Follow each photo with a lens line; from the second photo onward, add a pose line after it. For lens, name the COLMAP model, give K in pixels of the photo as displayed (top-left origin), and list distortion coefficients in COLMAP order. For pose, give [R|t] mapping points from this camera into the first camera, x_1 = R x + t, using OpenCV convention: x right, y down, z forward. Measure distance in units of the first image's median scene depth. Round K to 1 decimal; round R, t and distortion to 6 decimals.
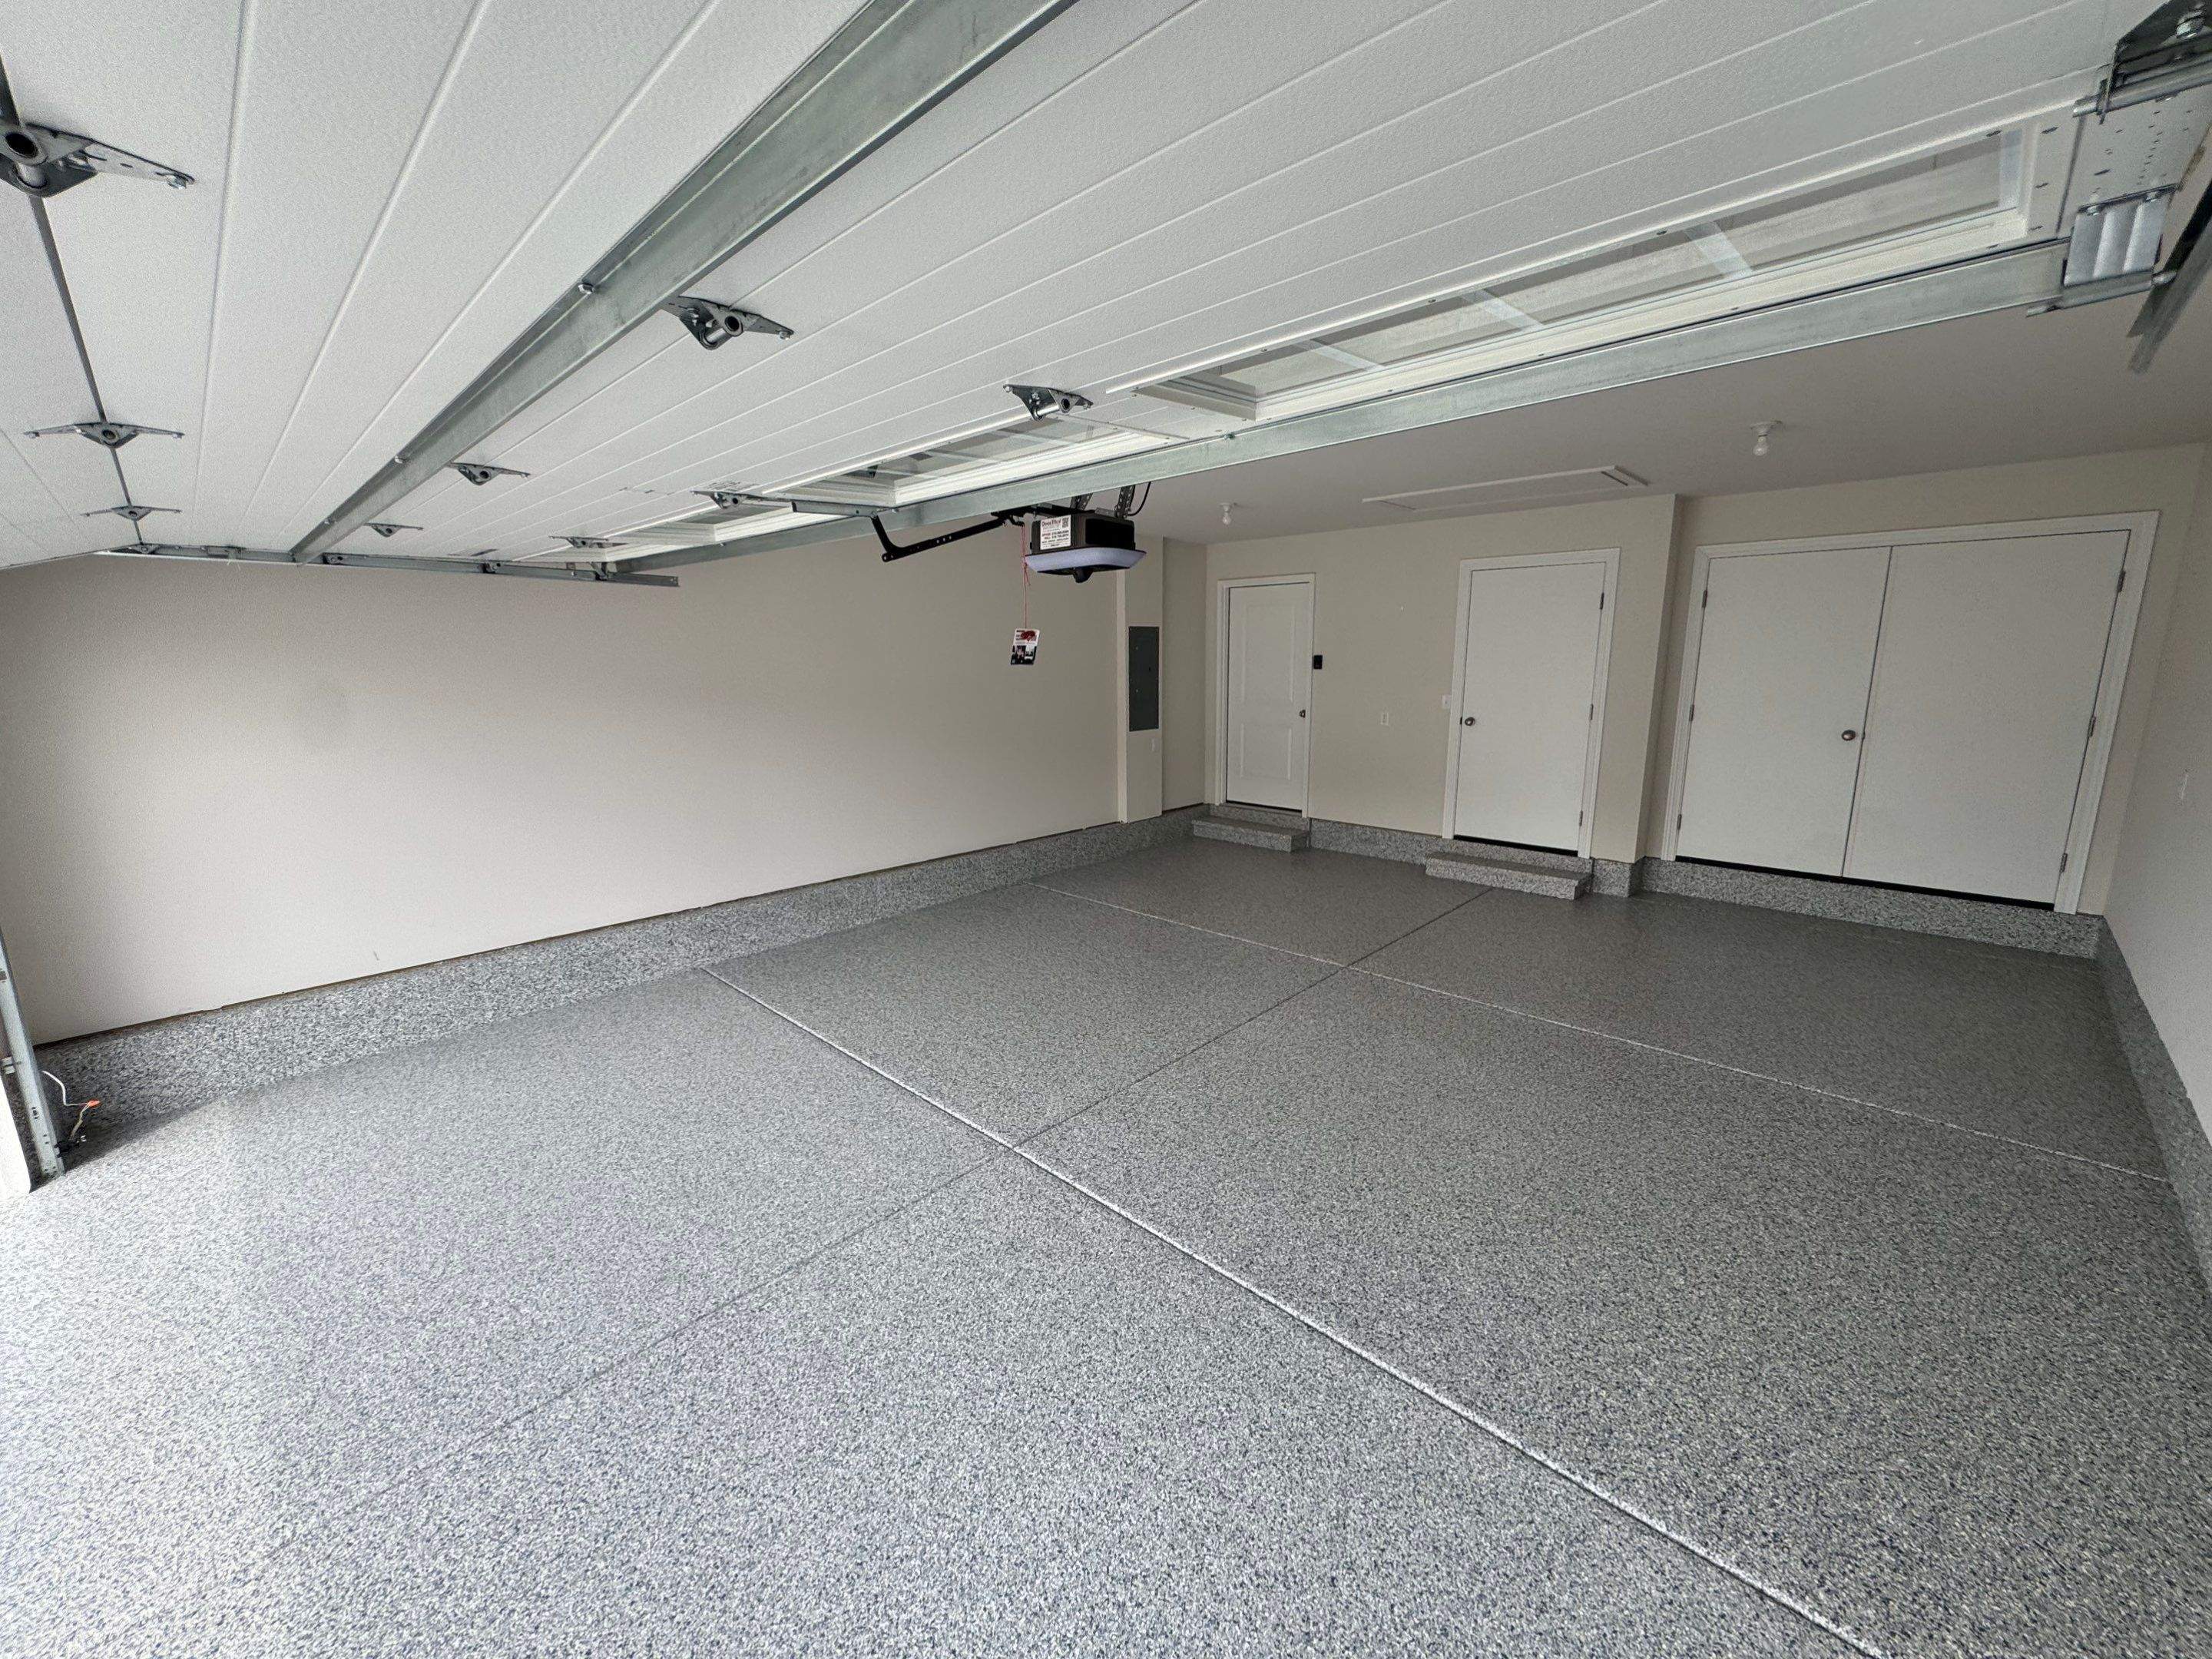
lens RADIAL K [[891.4, 0, 1113.0], [0, 891.4, 823.9], [0, 0, 1]] dist [-0.008277, 0.000023]
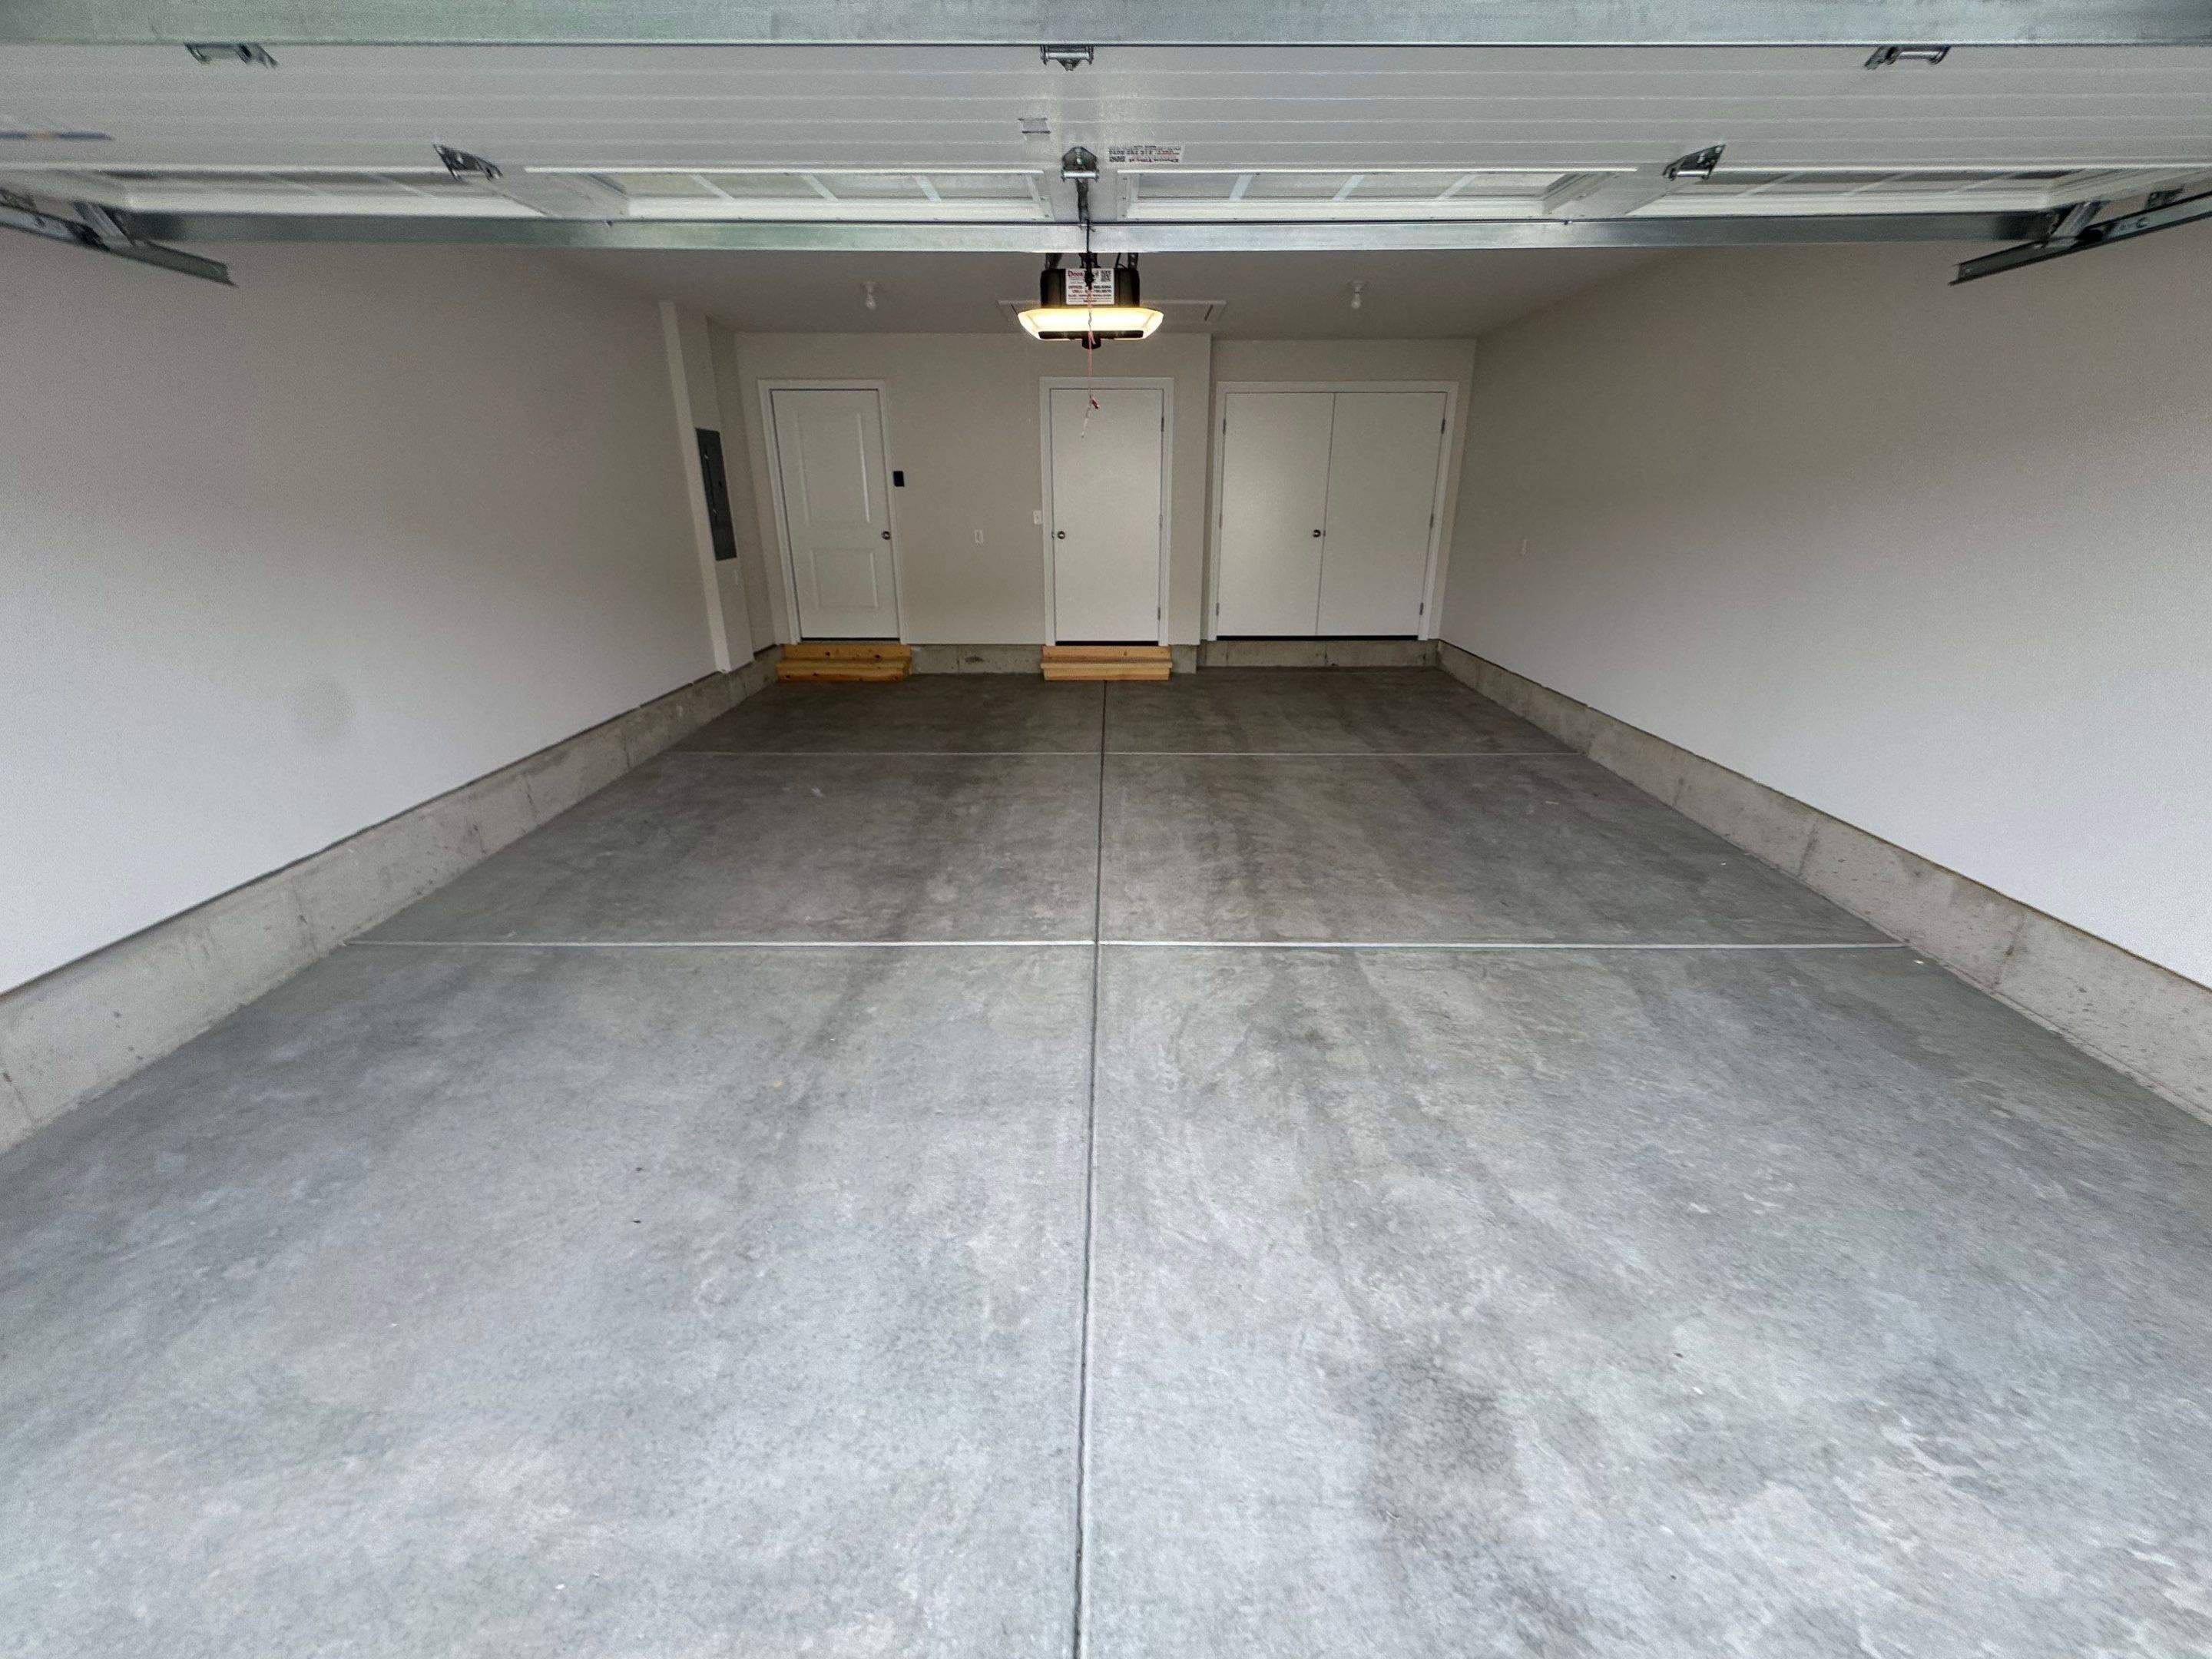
lens RADIAL K [[888.9, 0, 1115.4], [0, 888.9, 823.6], [0, 0, 1]] dist [-0.000075, -0.000522]
pose [[0.717205, -0.233524, 0.656569, -0.380959], [0.125729, 0.970081, 0.207692, 0.012692], [-0.685426, -0.066408, 0.725107, 0.133513]]
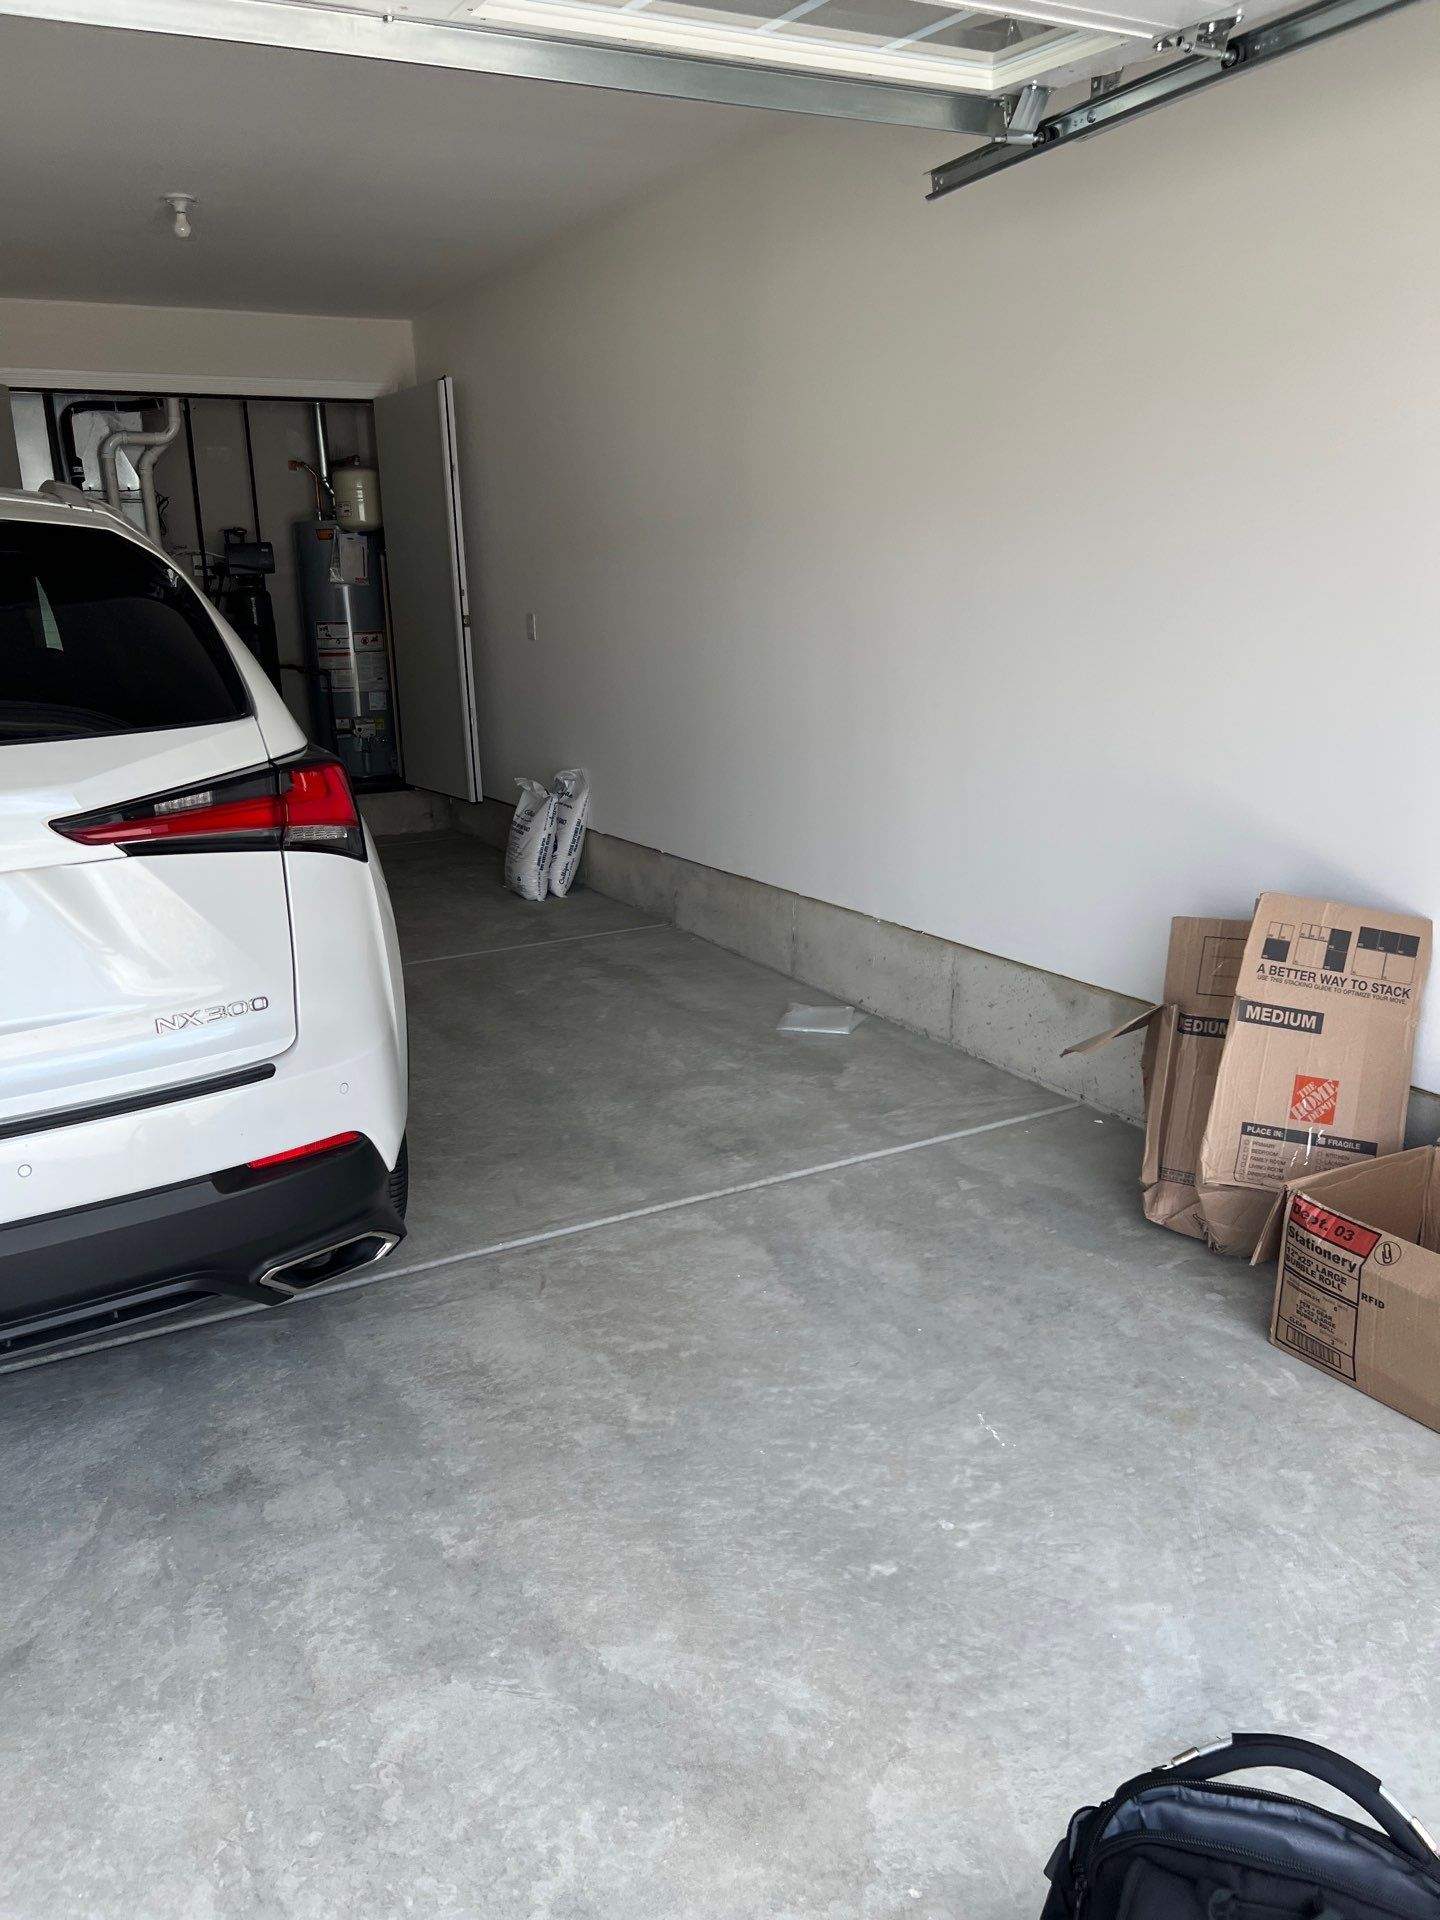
lens RADIAL K [[1456.9, 0, 720.0], [0, 1456.9, 960.0], [0, 0, 1]] dist [0.047145, -0.059746]
pose [[0.288119, -0.236181, 0.928012, -0.327977], [0.203056, 0.962137, 0.181824, 0.046720], [-0.935818, 0.136052, 0.325168, 0.122204]]
